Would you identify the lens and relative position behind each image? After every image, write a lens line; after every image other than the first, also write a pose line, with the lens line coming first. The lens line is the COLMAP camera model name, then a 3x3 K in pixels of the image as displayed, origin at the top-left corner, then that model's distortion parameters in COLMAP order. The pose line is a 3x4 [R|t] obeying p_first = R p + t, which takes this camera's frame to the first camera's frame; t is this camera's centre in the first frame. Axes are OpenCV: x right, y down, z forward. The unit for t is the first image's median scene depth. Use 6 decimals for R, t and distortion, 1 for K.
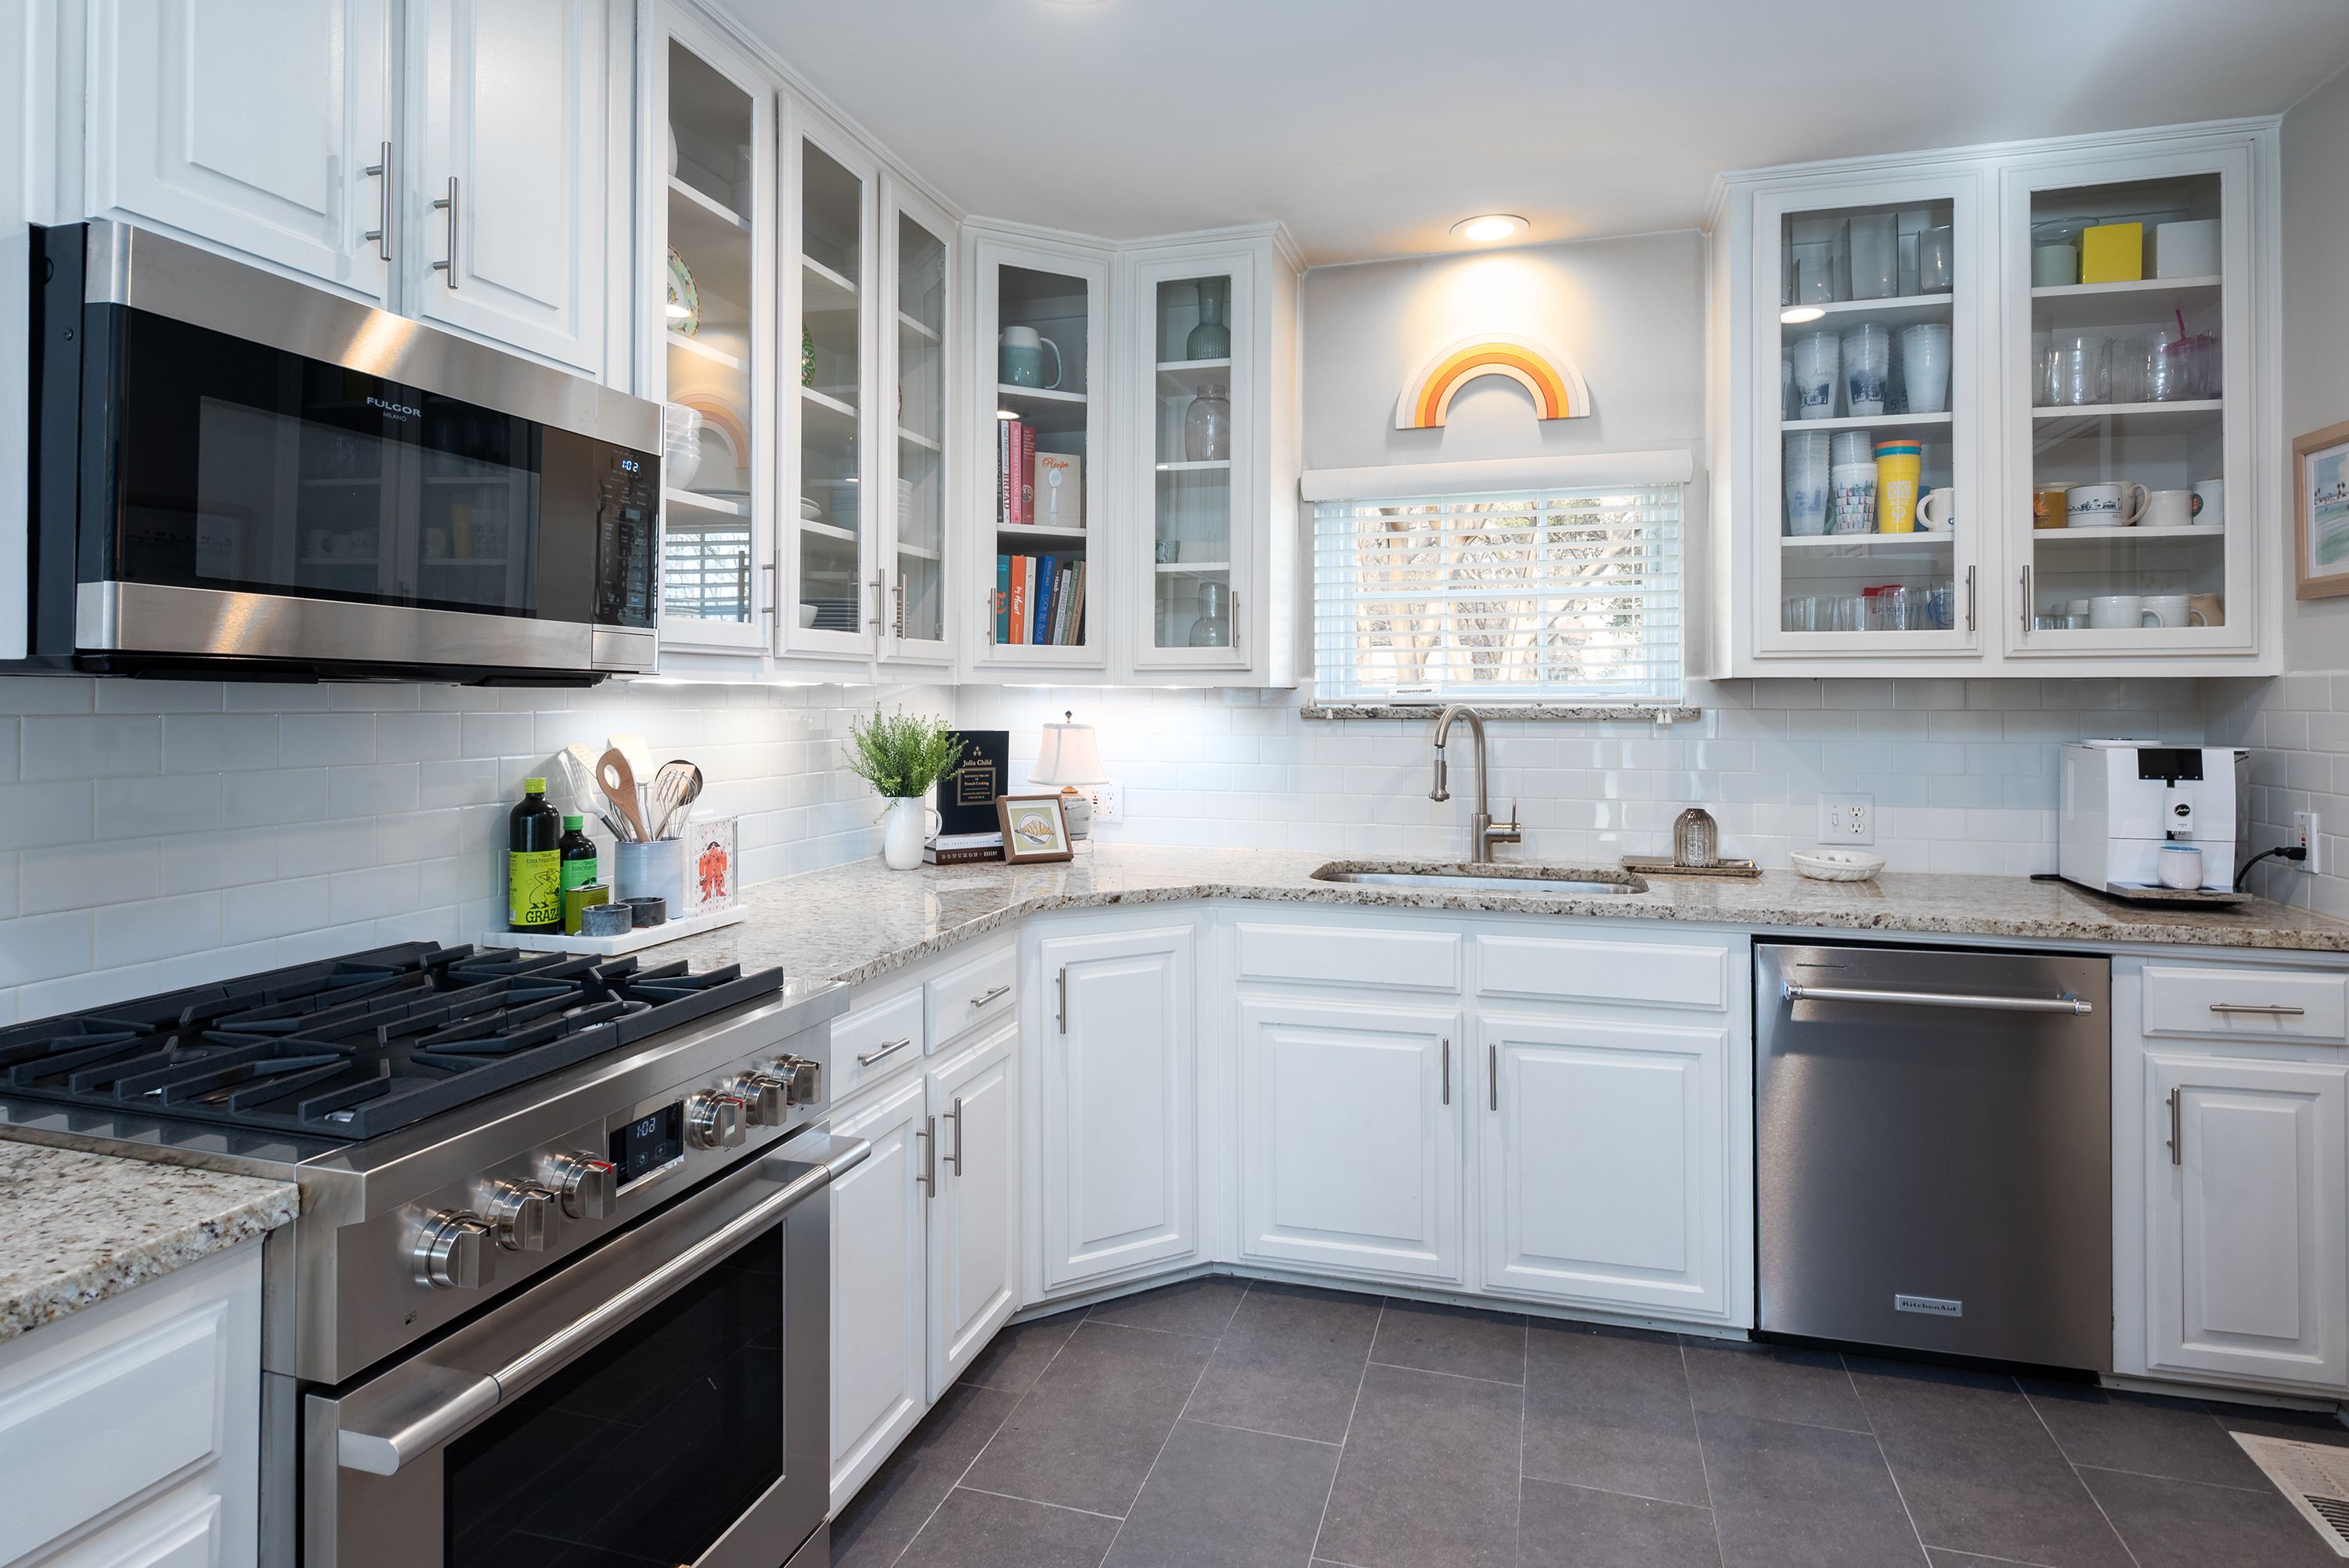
lens RADIAL K [[1329.3, 0, 1151.2], [0, 1329.3, 695.2], [0, 0, 1]] dist [-0.006193, 0.002872]
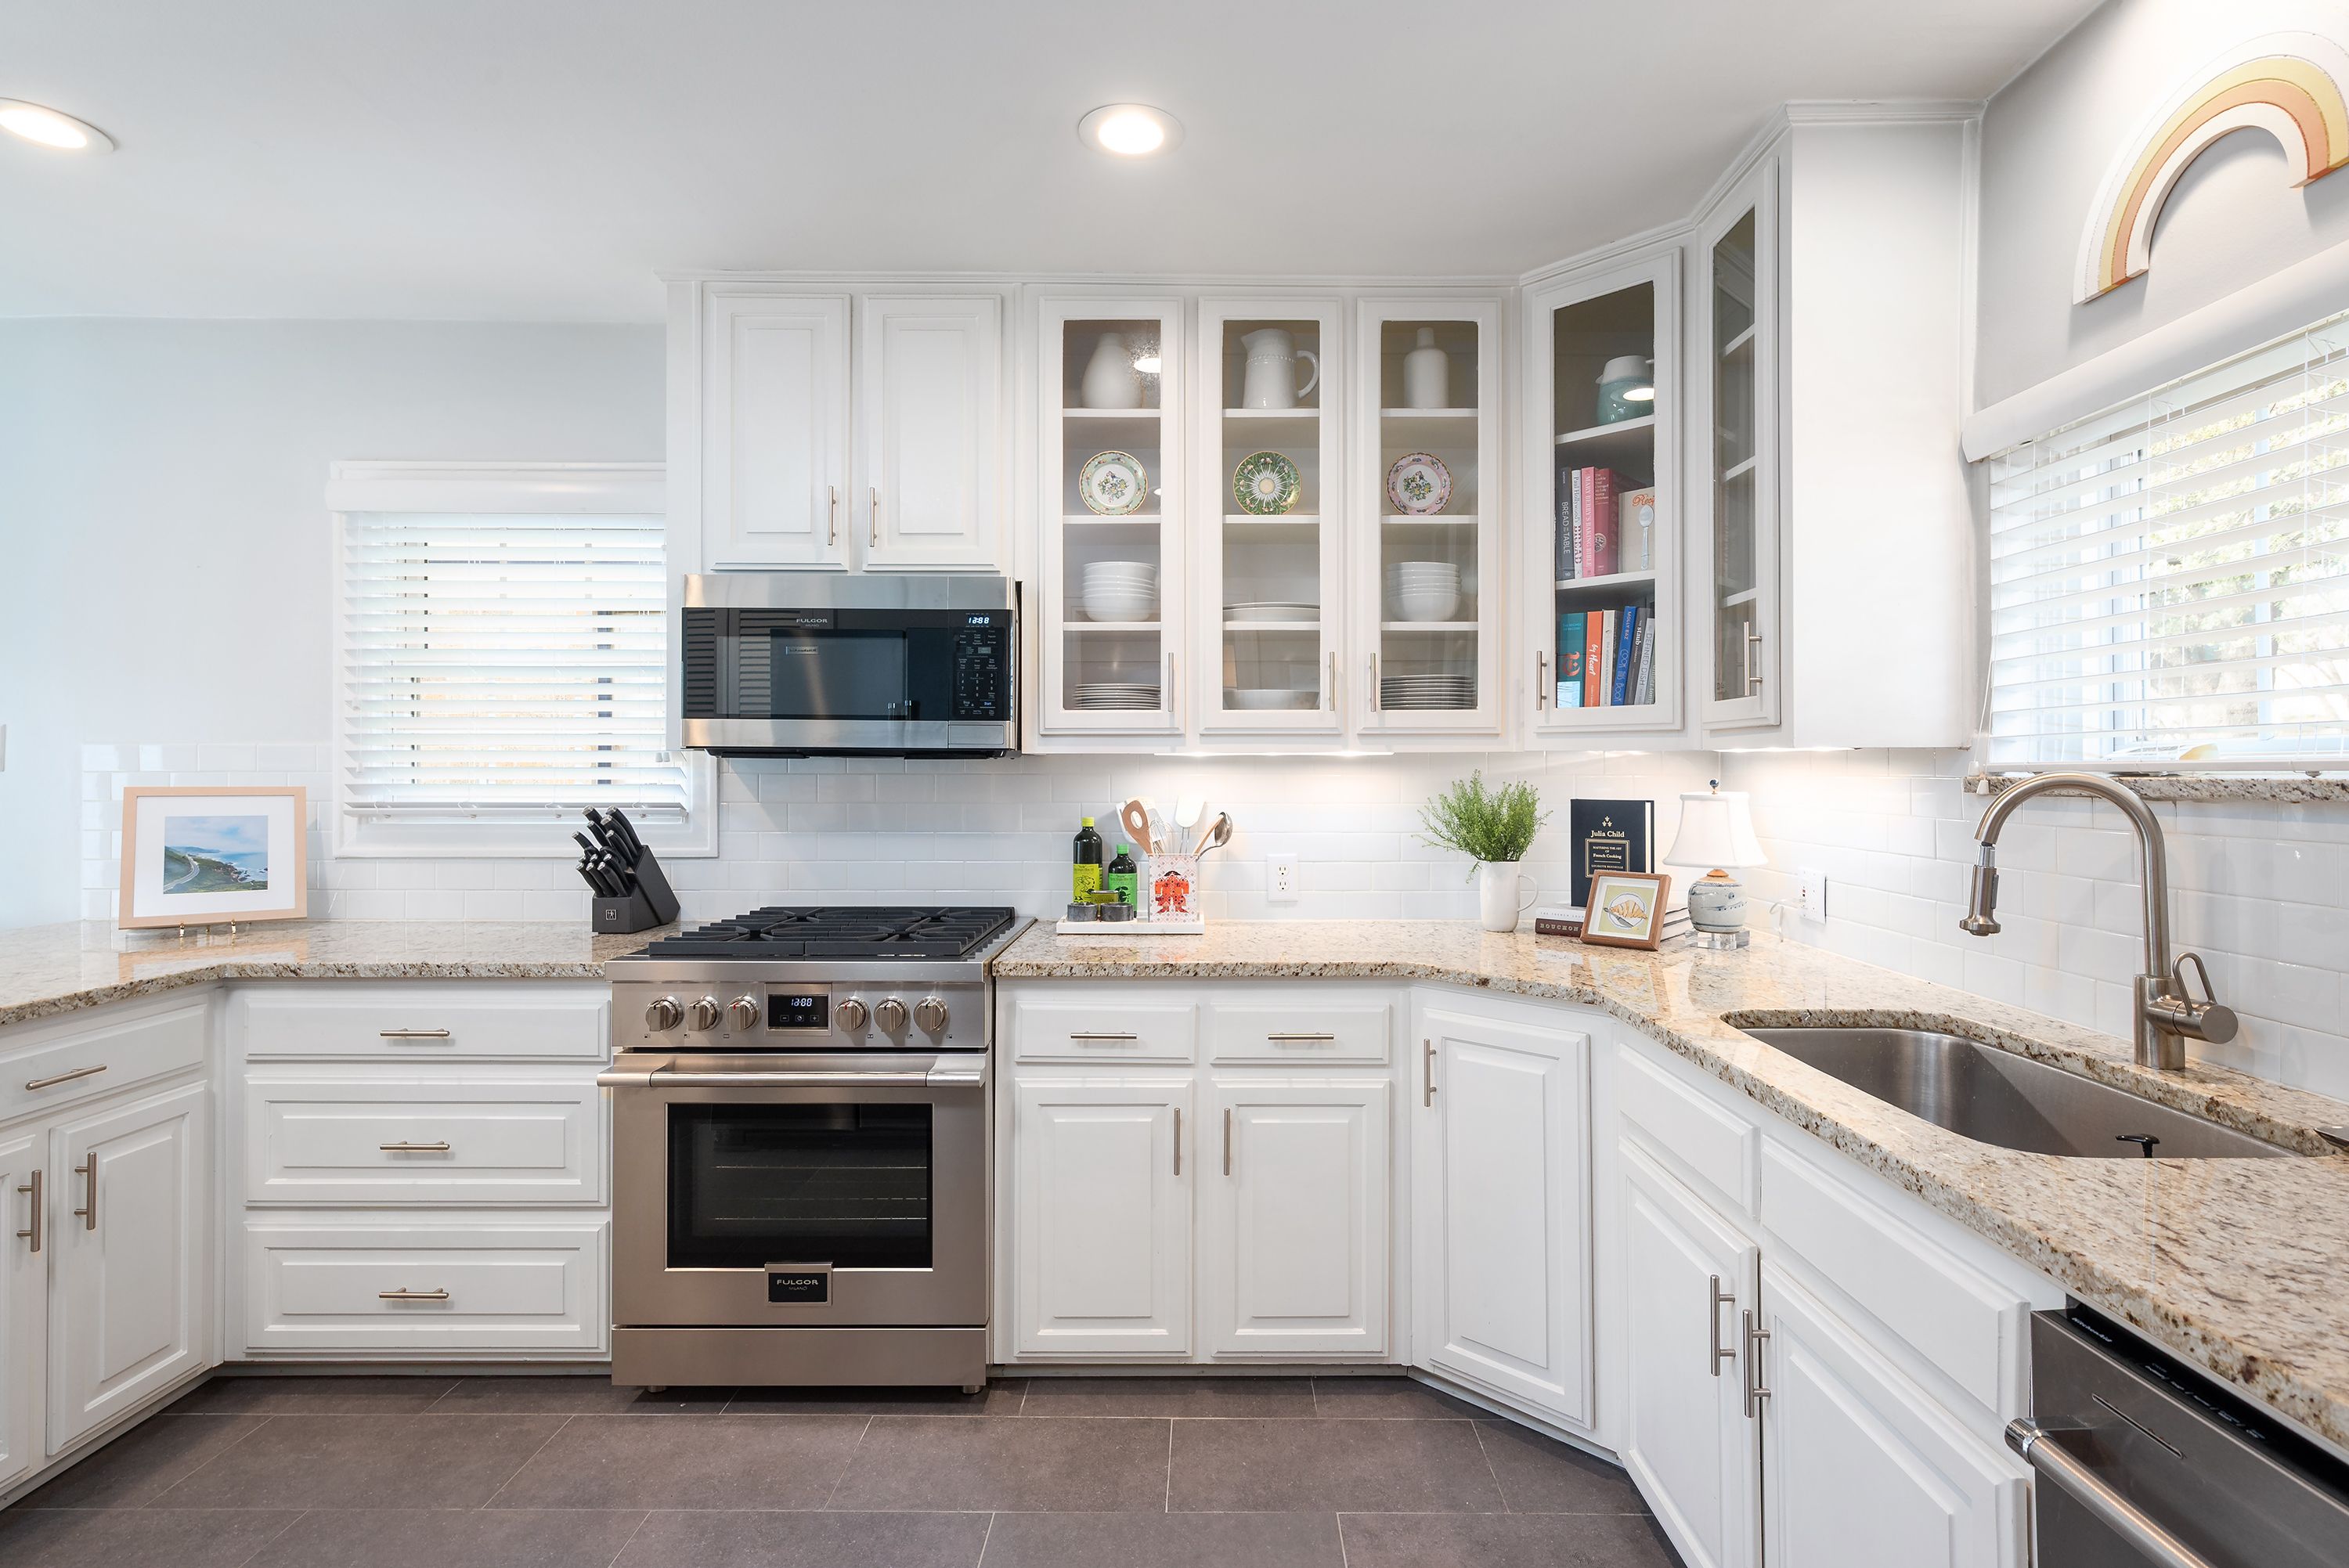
lens RADIAL K [[1195.6, 0, 1185.7], [0, 1195.6, 769.3], [0, 0, 1]] dist [0.002166, 0.001187]
pose [[0.263122, -0.000117, -0.964763, 0.676500], [0.002825, 0.999996, 0.000649, 0.004259], [0.964758, -0.002896, 0.263121, 0.545213]]
